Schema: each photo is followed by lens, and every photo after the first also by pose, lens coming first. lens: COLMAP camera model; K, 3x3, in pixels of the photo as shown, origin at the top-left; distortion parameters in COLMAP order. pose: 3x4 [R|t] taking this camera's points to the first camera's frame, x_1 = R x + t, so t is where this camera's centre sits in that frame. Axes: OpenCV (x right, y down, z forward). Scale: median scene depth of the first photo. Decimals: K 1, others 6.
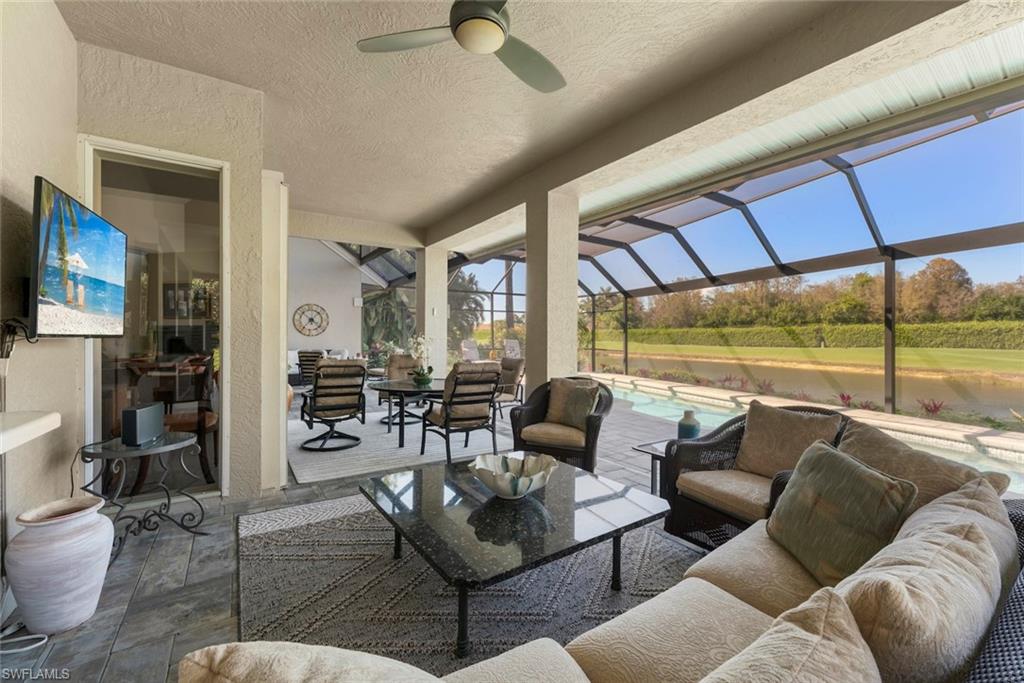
lens RADIAL K [[421.0, 0, 512.0], [0, 421.0, 341.5], [0, 0, 1]] dist [-0.001890, -0.000027]
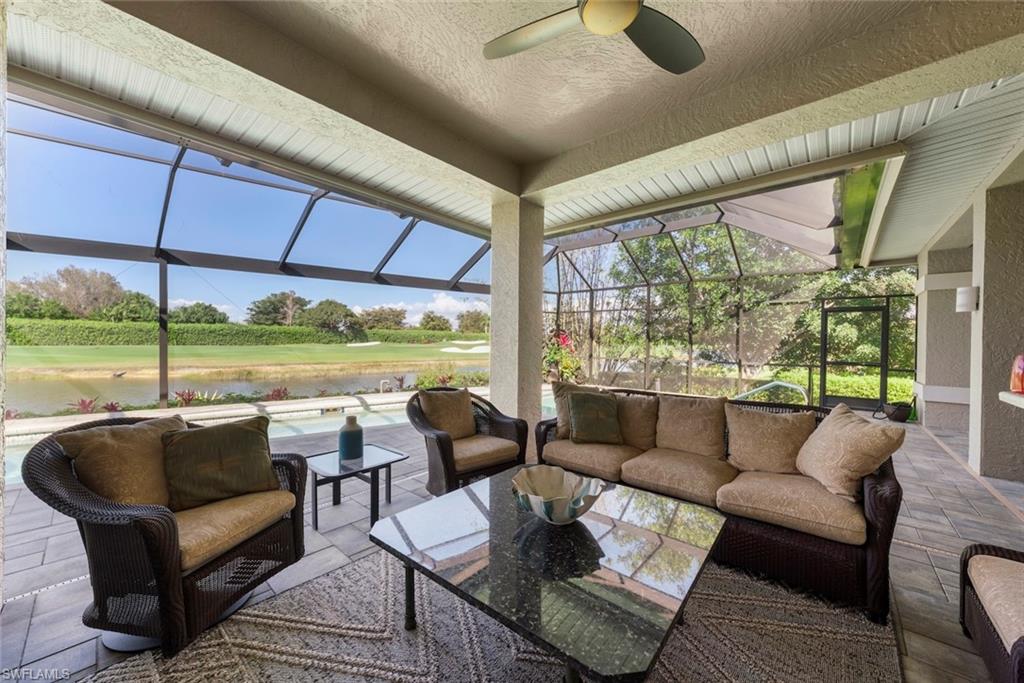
lens RADIAL K [[372.1, 0, 512.0], [0, 372.1, 341.5], [0, 0, 1]] dist [-0.000395, 0.000035]
pose [[-0.257871, -0.007272, 0.966152, -0.061391], [-0.002694, 0.999973, 0.006808, -0.001482], [-0.966176, -0.000847, -0.257884, 0.108076]]
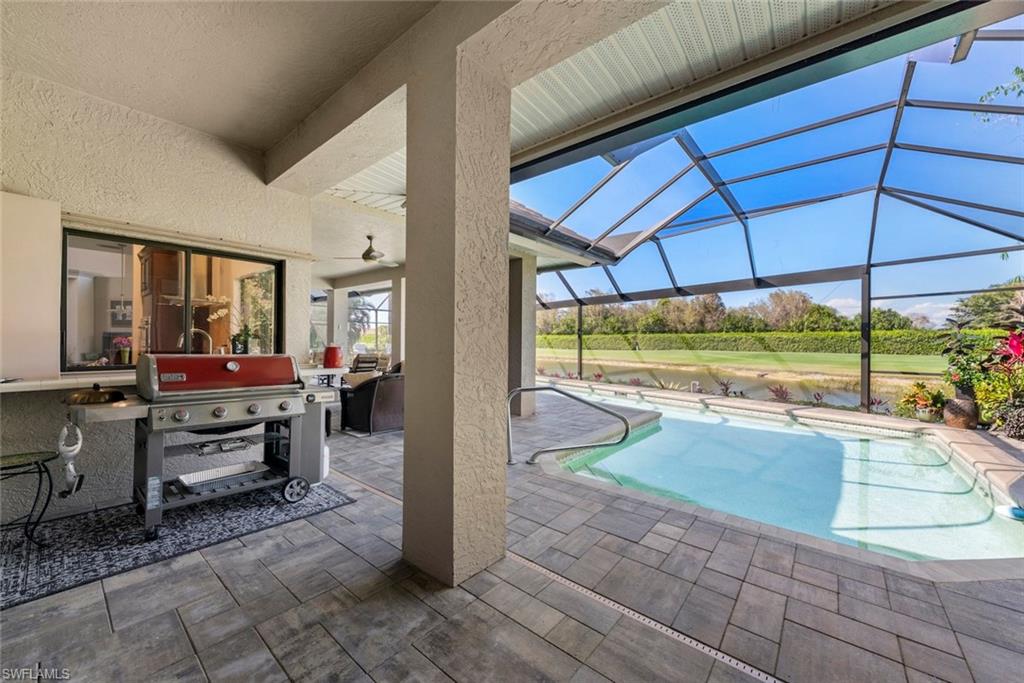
lens RADIAL K [[386.3, 0, 513.3], [0, 386.3, 344.2], [0, 0, 1]] dist [-0.000758, -0.000059]
pose [[0.958321, 0.003166, 0.285678, 0.012227], [-0.002052, 0.999989, -0.004200, 0.000925], [-0.285688, 0.003439, 0.958317, -0.196296]]
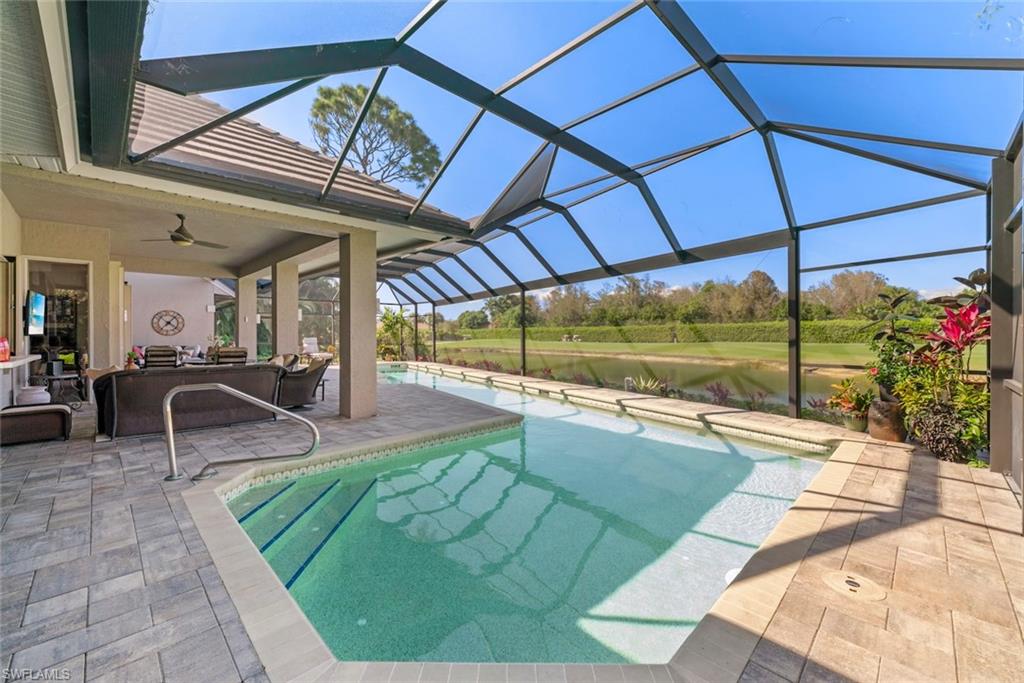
lens RADIAL K [[416.8, 0, 511.2], [0, 416.8, 337.4], [0, 0, 1]] dist [-0.000455, 0.000311]
pose [[0.981301, -0.006788, 0.192360, 0.136861], [0.007935, 0.999955, -0.005194, 0.003546], [-0.192316, 0.006624, 0.981311, -0.201959]]
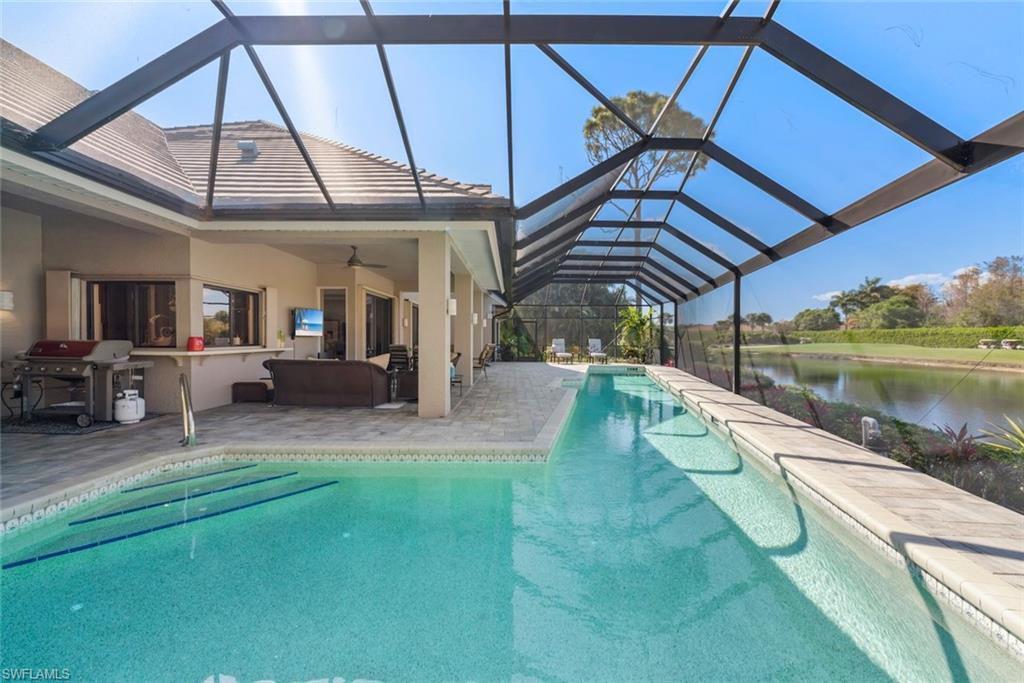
lens RADIAL K [[386.3, 0, 513.3], [0, 386.3, 344.2], [0, 0, 1]] dist [-0.000758, -0.000059]
pose [[0.832805, 0.009146, -0.553490, 0.267272], [-0.006759, 0.999957, 0.006354, 0.003125], [0.553525, -0.001551, 0.832831, -0.108828]]
